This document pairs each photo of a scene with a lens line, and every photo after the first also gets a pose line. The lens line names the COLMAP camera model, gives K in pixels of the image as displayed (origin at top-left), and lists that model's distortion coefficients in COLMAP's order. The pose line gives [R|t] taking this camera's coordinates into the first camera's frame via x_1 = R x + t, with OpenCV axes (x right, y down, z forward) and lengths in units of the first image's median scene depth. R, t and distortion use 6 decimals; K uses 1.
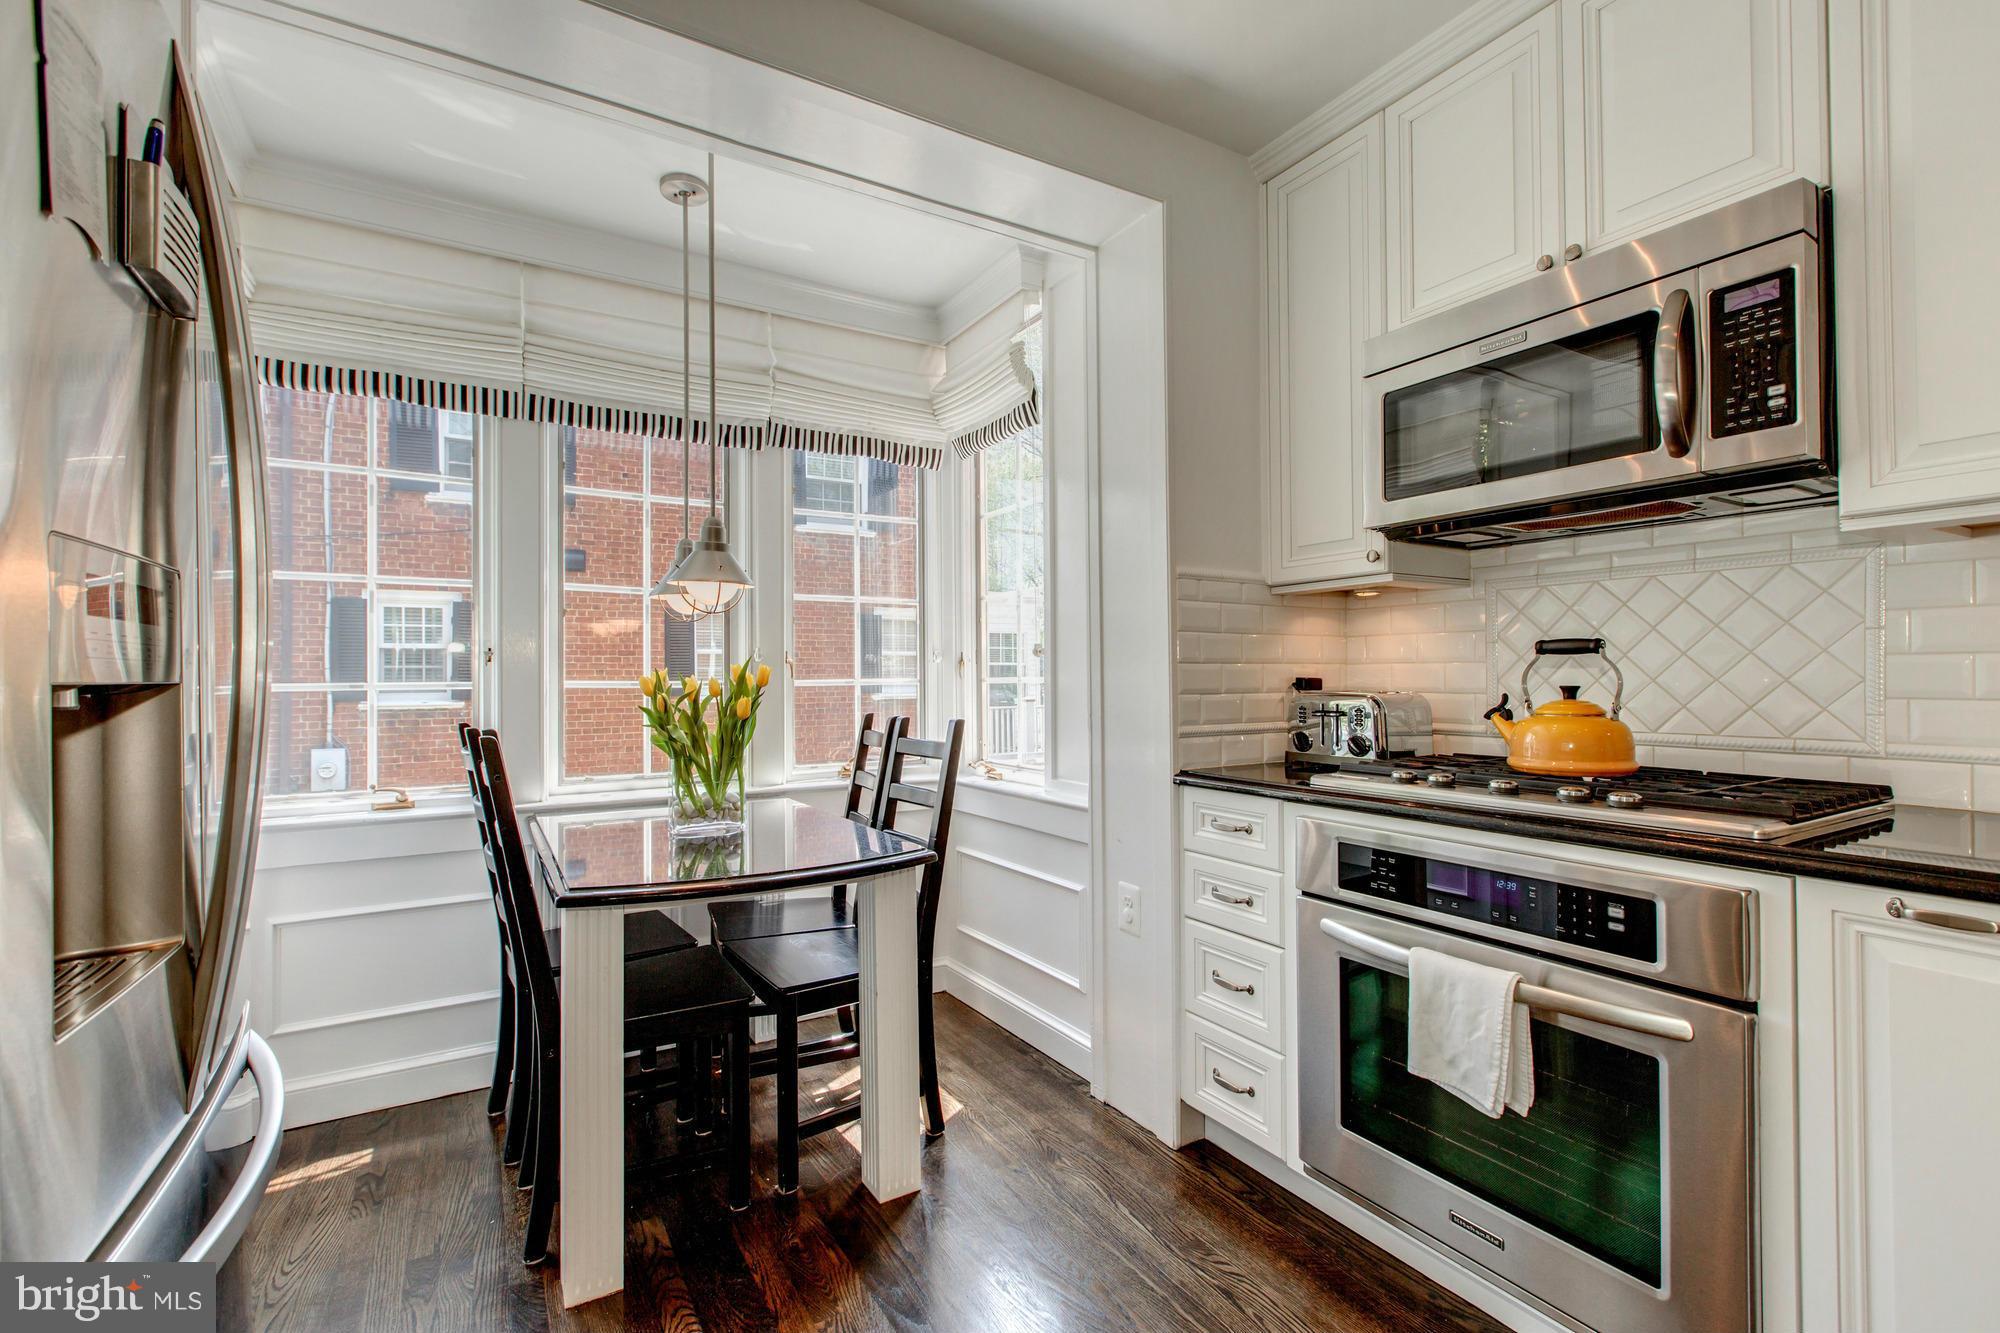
lens RADIAL K [[888.3, 0, 1000.3], [0, 888.3, 668.8], [0, 0, 1]] dist [-0.001405, 0.000477]
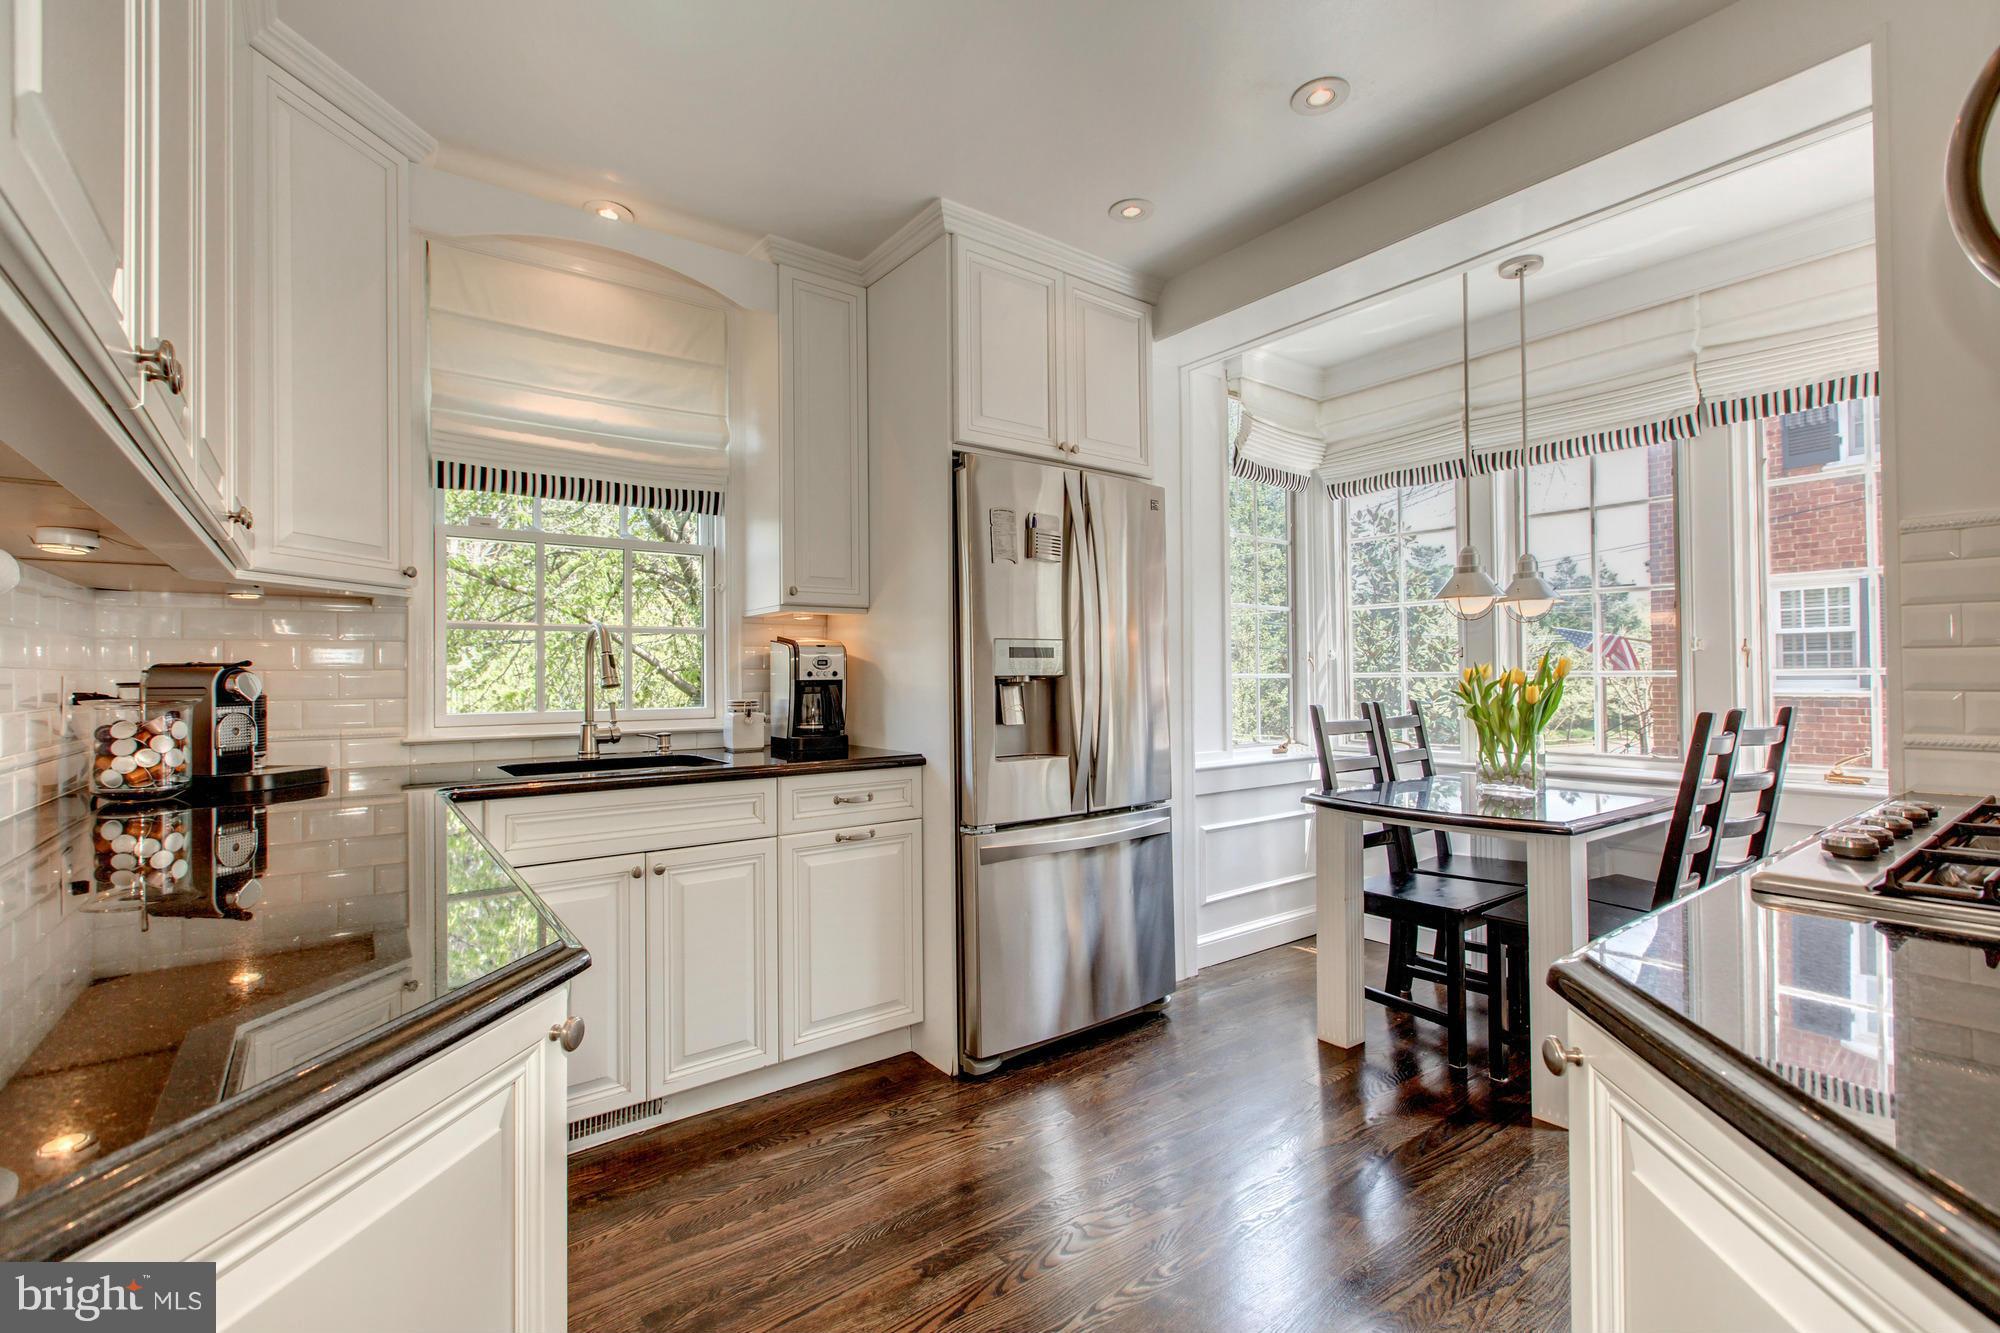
lens RADIAL K [[888.3, 0, 995.4], [0, 888.3, 667.7], [0, 0, 1]] dist [-0.001405, 0.000477]
pose [[0.106313, -0.003311, -0.994327, 0.184619], [0.018740, 0.999824, -0.001326, -0.000674], [0.994156, -0.018493, 0.106356, 0.035130]]
